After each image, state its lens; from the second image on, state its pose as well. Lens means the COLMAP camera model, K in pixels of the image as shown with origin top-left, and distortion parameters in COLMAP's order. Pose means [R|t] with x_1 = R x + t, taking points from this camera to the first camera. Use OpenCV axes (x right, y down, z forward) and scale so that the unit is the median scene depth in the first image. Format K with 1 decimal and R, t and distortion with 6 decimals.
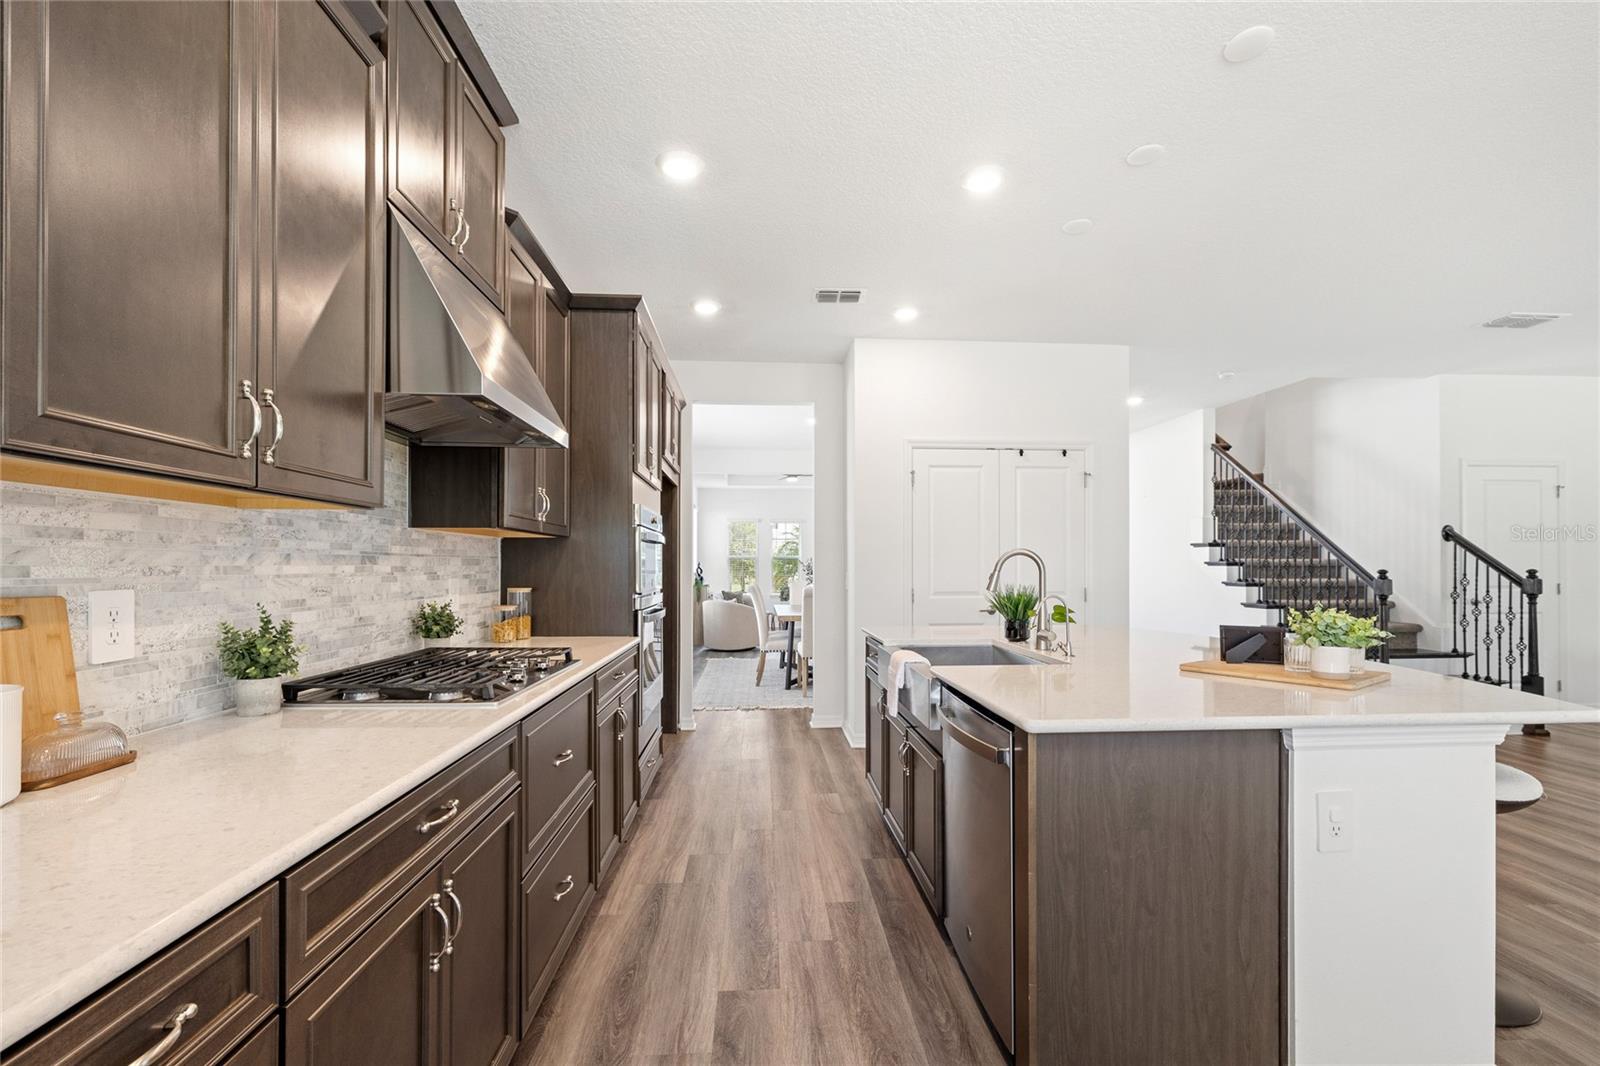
lens RADIAL K [[686.1, 0, 792.0], [0, 686.1, 556.7], [0, 0, 1]] dist [0.000193, 0.000670]
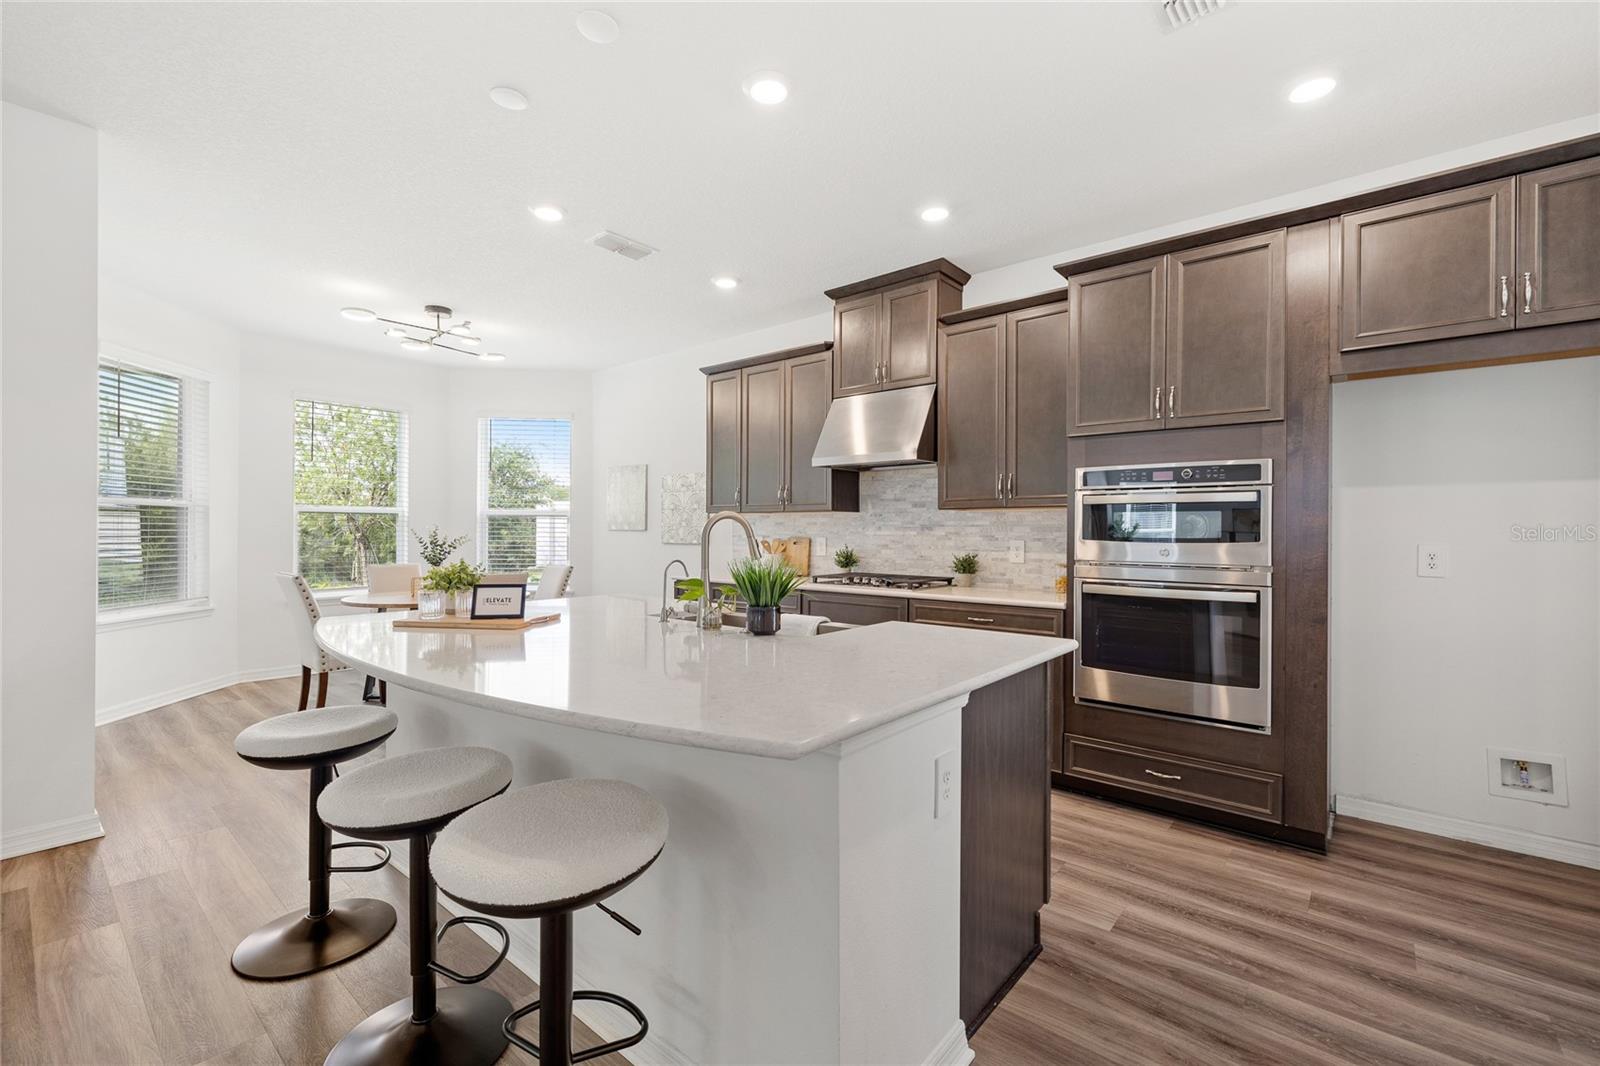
lens RADIAL K [[686.1, 0, 799.1], [0, 686.1, 534.9], [0, 0, 1]] dist [0.000193, 0.000670]
pose [[-0.682541, 0.000479, -0.730847, 1.250913], [0.005627, 0.999974, -0.004600, 0.032724], [0.730825, -0.007252, -0.682526, 2.282944]]
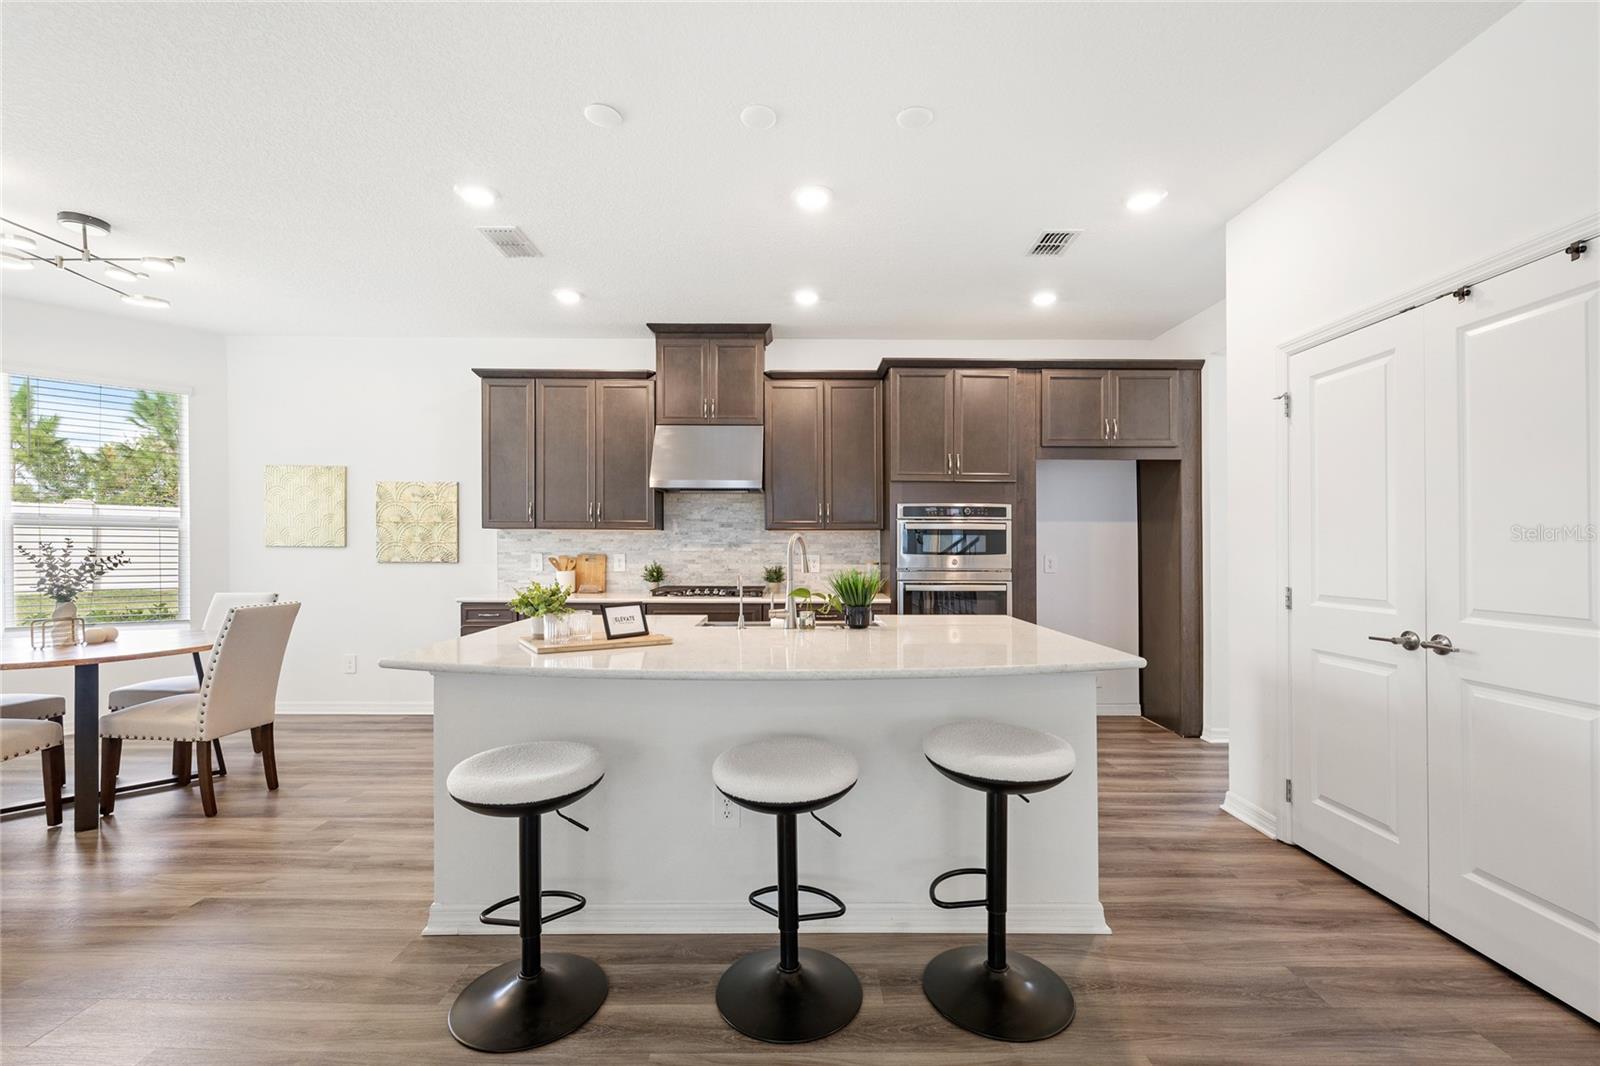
lens RADIAL K [[686.1, 0, 807.4], [0, 686.1, 541.3], [0, 0, 1]] dist [0.000193, 0.000670]
pose [[-0.038238, -0.009776, -0.999221, 1.928428], [0.011917, 0.999877, -0.010238, 0.017969], [0.999198, -0.012300, -0.038117, 1.444123]]
